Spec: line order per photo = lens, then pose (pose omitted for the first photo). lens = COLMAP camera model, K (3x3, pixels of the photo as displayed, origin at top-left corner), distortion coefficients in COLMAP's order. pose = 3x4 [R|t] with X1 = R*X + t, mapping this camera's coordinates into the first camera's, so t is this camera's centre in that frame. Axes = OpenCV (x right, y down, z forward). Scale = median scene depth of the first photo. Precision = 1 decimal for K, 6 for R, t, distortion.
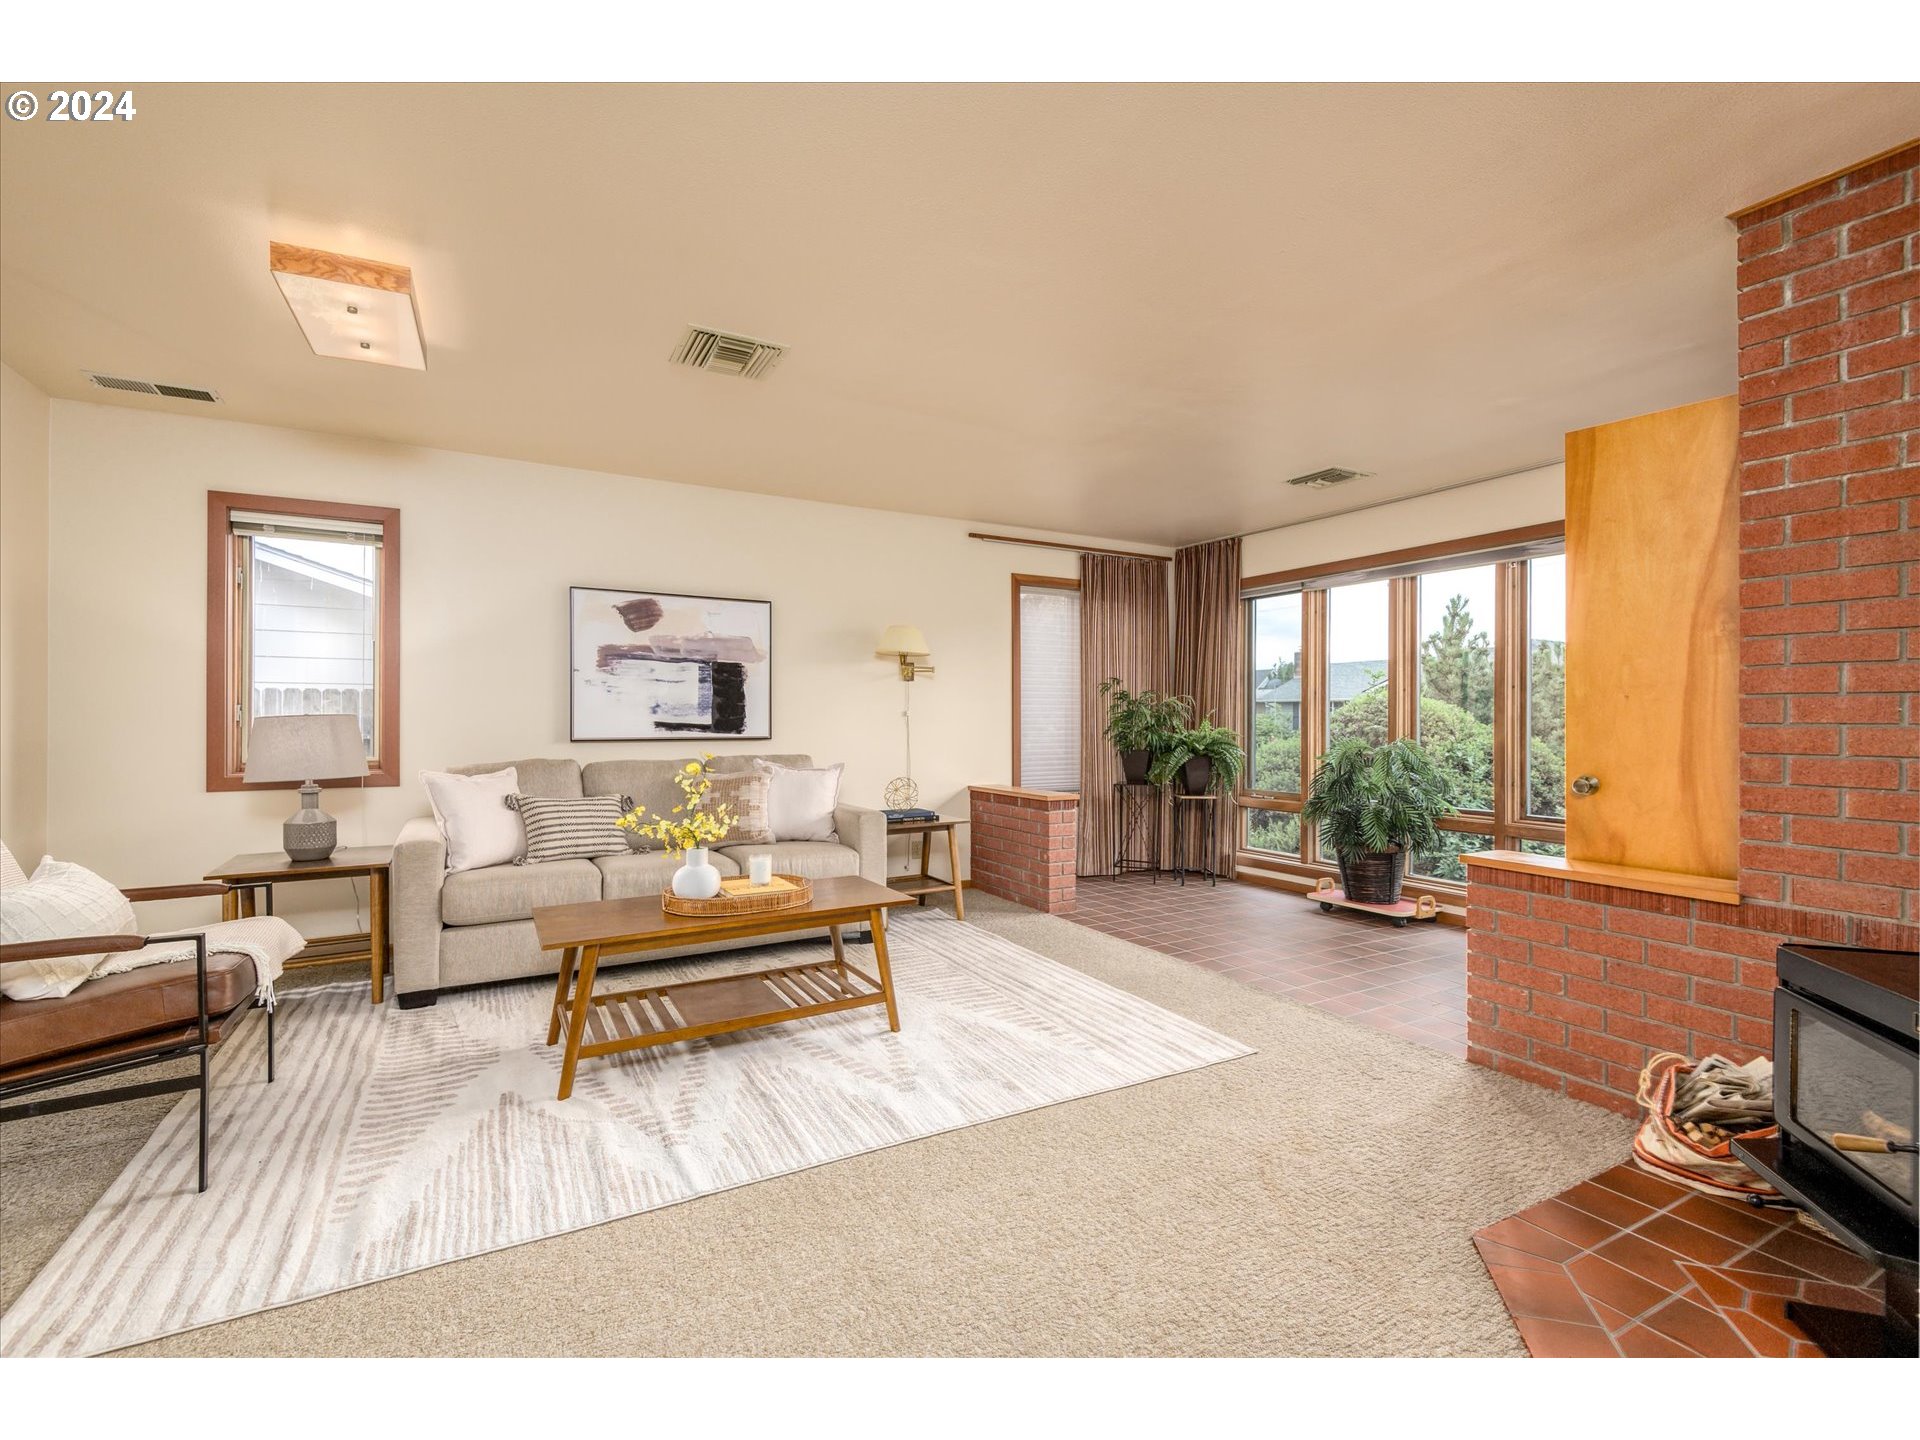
lens RADIAL K [[885.3, 0, 963.4], [0, 885.3, 718.0], [0, 0, 1]] dist [0.041349, -0.021225]
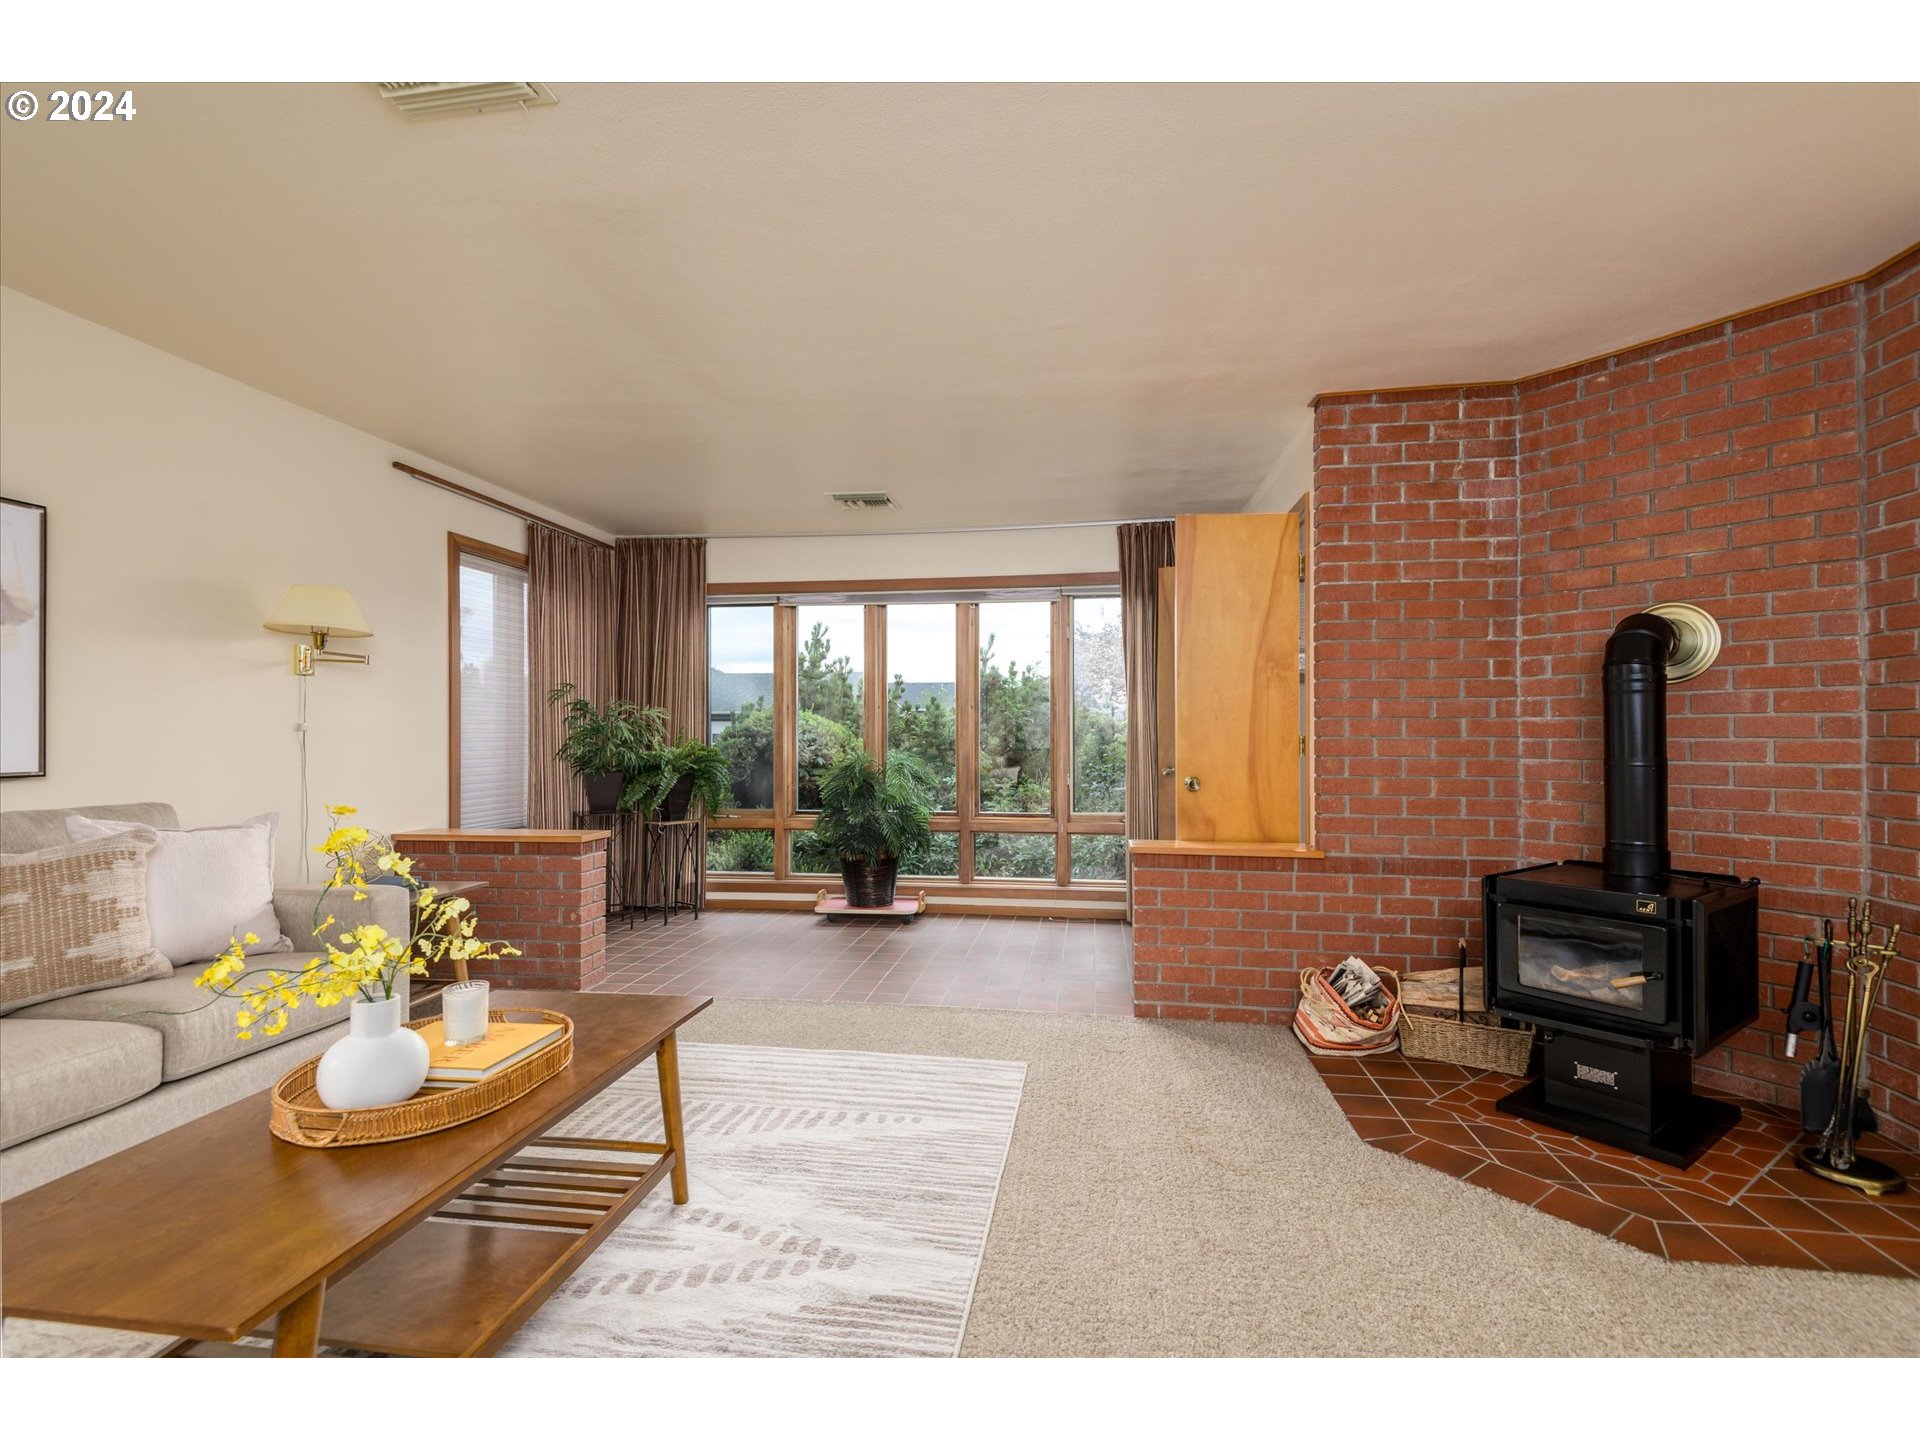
lens RADIAL K [[876.3, 0, 969.0], [0, 876.3, 726.1], [0, 0, 1]] dist [0.047491, -0.029254]
pose [[0.605995, 0.004534, 0.795456, -0.328894], [0.001252, 0.999977, -0.006654, -0.001113], [-0.795467, 0.005028, 0.605975, 0.289732]]
